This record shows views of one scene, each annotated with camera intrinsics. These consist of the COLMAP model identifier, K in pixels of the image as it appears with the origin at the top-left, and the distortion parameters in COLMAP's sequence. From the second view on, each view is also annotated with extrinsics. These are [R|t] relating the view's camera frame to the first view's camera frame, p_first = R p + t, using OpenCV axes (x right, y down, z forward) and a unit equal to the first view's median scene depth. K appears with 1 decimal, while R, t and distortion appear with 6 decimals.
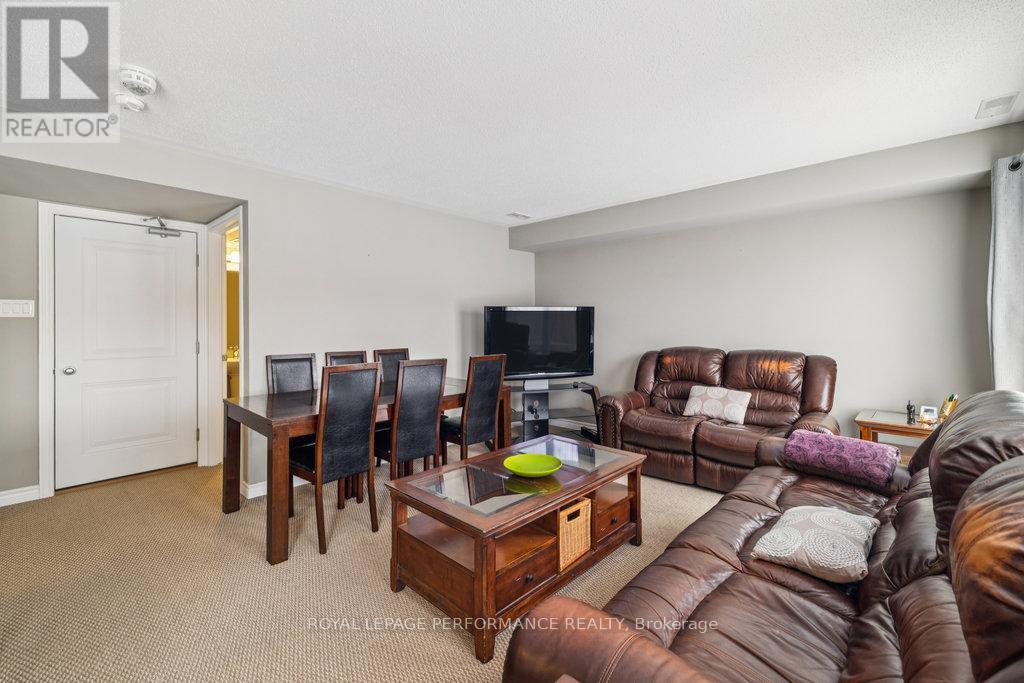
lens RADIAL K [[437.5, 0, 512.6], [0, 437.5, 321.0], [0, 0, 1]] dist [-0.000242, 0.000059]
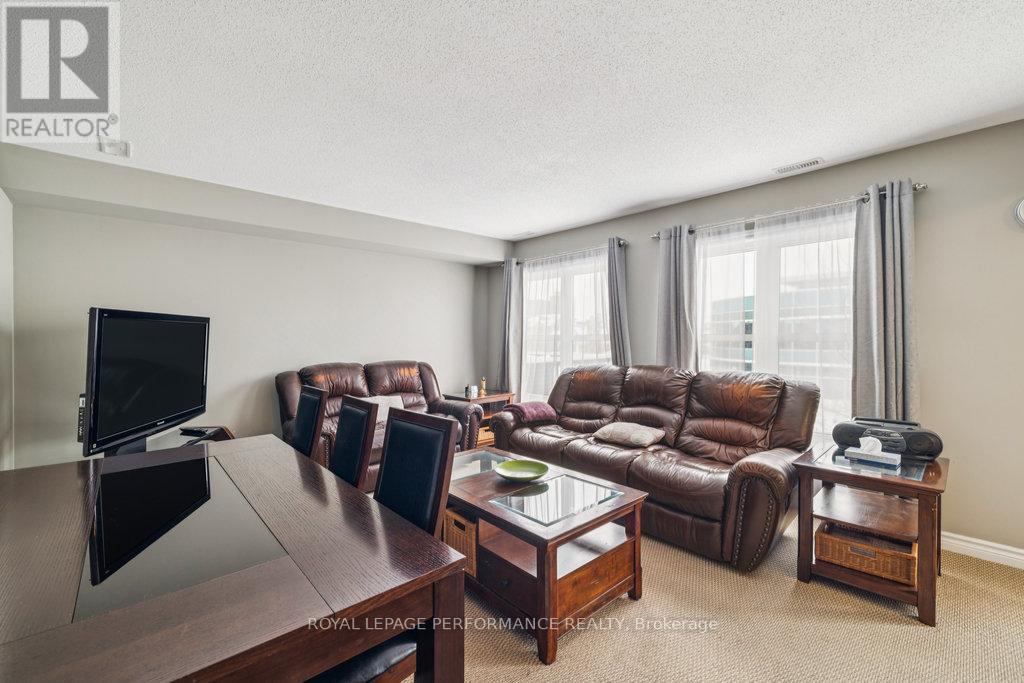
lens RADIAL K [[429.8, 0, 512.0], [0, 429.8, 341.5], [0, 0, 1]] dist [-0.000706, -0.000038]
pose [[0.068485, -0.008156, 0.997619, -0.634105], [0.000945, 0.999967, 0.008110, 0.002612], [-0.997652, 0.000388, 0.068491, 0.609158]]
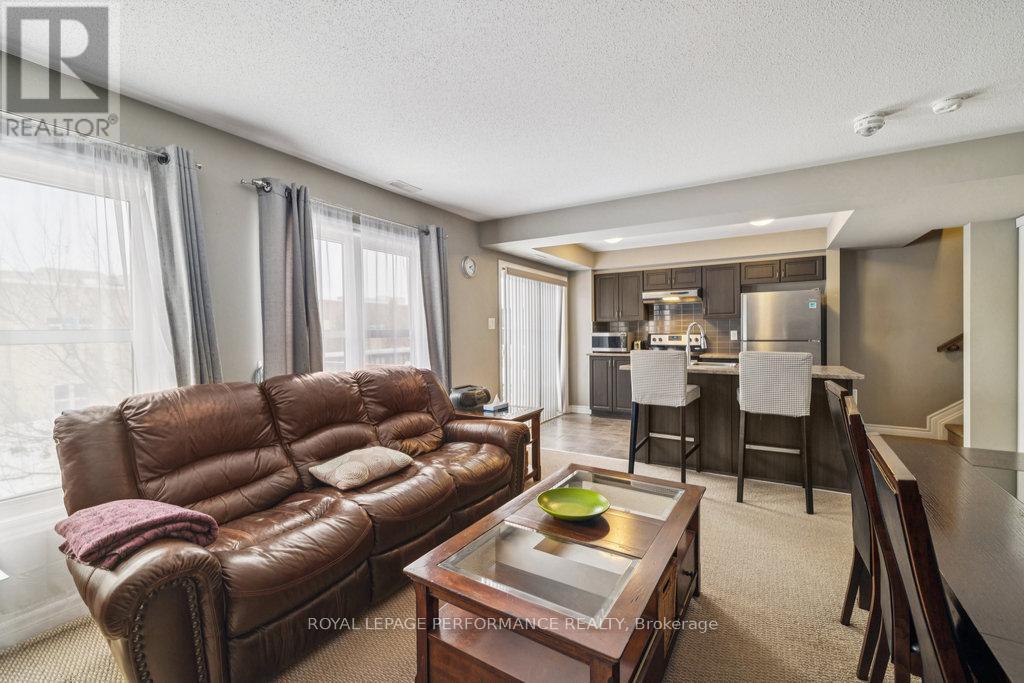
lens RADIAL K [[441.1, 0, 507.4], [0, 441.1, 330.9], [0, 0, 1]] dist [-0.000888, -0.000156]
pose [[-0.976581, 0.012807, -0.214770, 0.226702], [0.014116, 0.999890, -0.004560, 0.005347], [0.214688, -0.007485, -0.976654, 1.141610]]
